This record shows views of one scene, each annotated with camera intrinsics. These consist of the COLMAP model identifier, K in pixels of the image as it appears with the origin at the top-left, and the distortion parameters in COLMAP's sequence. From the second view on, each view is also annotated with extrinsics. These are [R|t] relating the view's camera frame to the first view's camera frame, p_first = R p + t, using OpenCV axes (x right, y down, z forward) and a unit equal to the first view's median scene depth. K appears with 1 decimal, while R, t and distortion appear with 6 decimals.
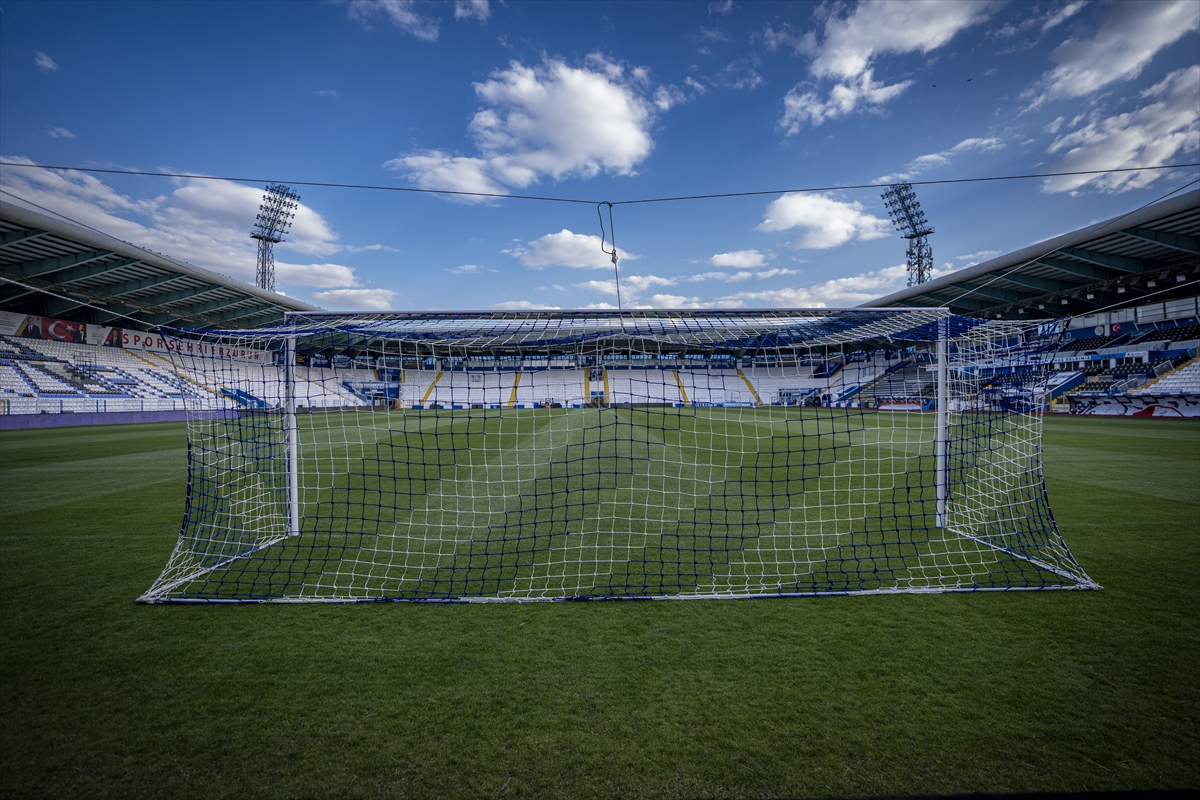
lens RADIAL K [[572.3, 0, 587.3], [0, 572.3, 404.0], [0, 0, 1]] dist [-0.036040, 0.023282]
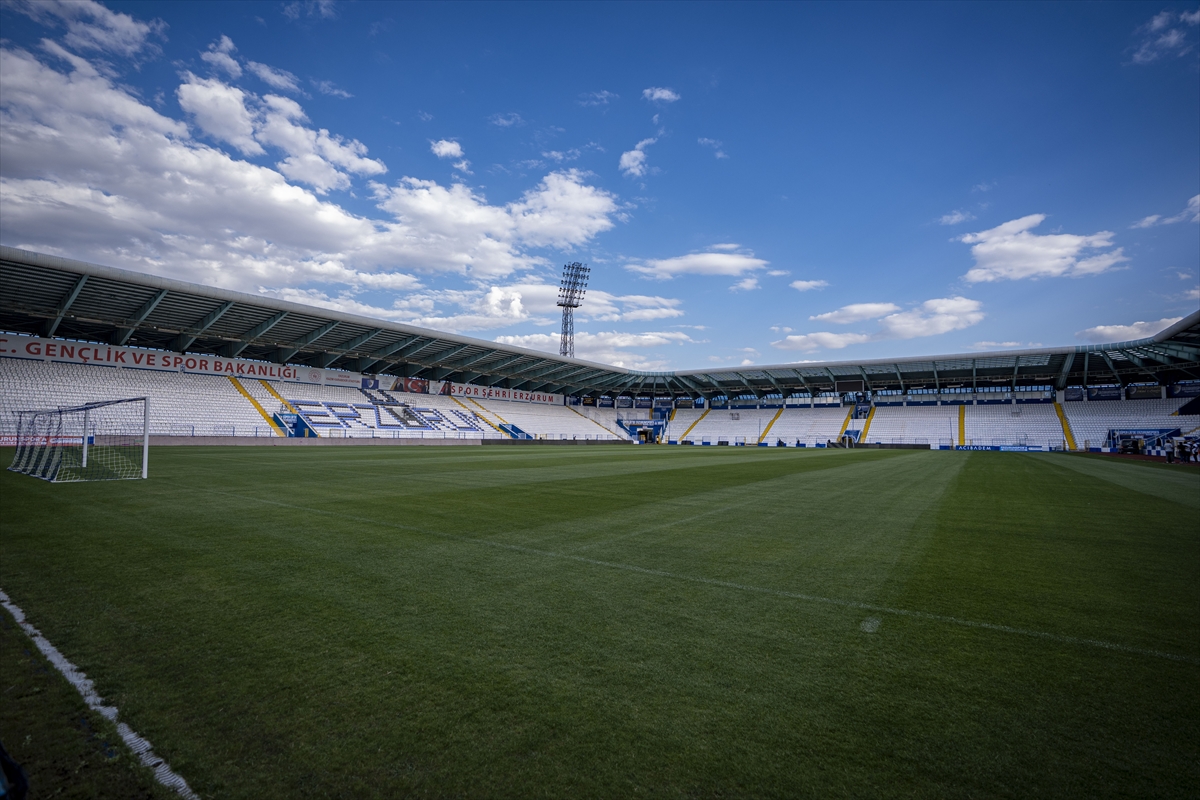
lens RADIAL K [[572.3, 0, 587.3], [0, 572.3, 404.0], [0, 0, 1]] dist [-0.036040, 0.023282]
pose [[0.819088, -0.013802, -0.573502, 0.305041], [-0.024096, 0.998001, -0.058432, -0.000474], [0.573161, 0.061680, 0.817118, 0.001213]]
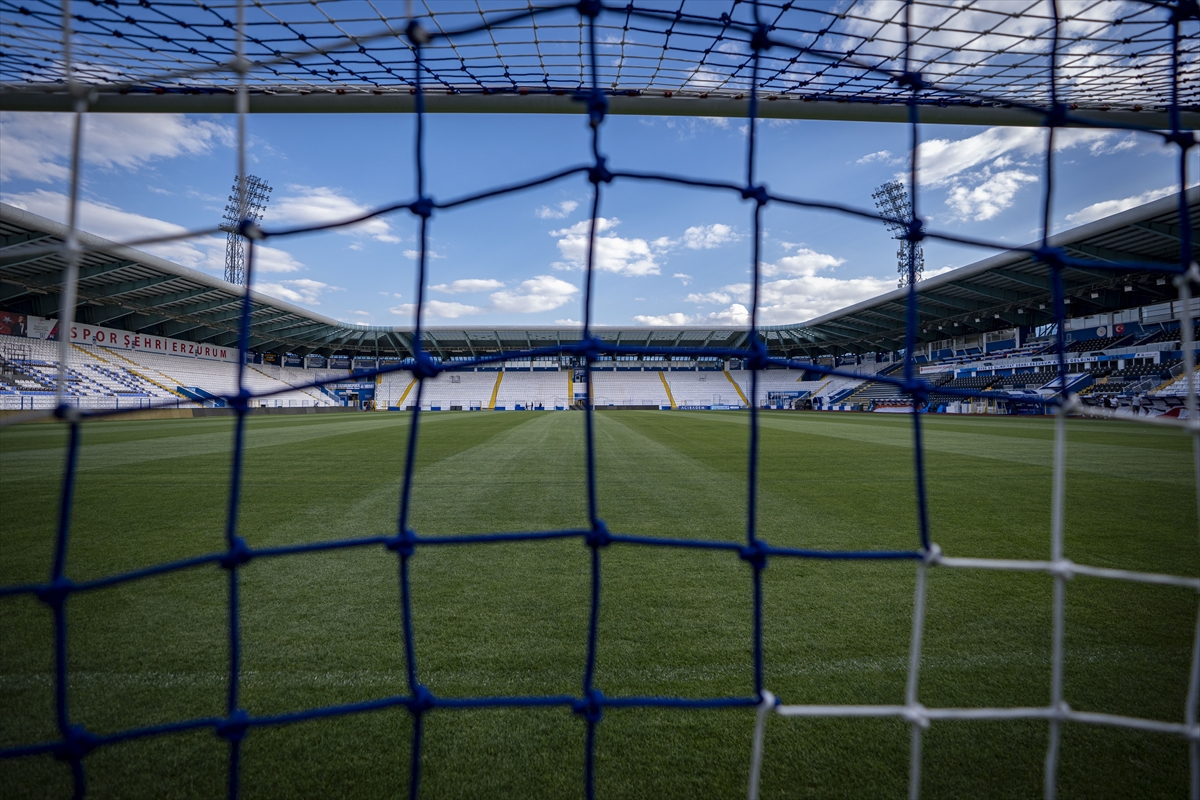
lens RADIAL K [[572.3, 0, 587.3], [0, 572.3, 404.0], [0, 0, 1]] dist [-0.036040, 0.023282]
pose [[0.999610, 0.005138, 0.027444, 0.001606], [-0.004953, 0.999965, -0.006795, 0.004078], [-0.027478, 0.006657, 0.999600, 0.050234]]
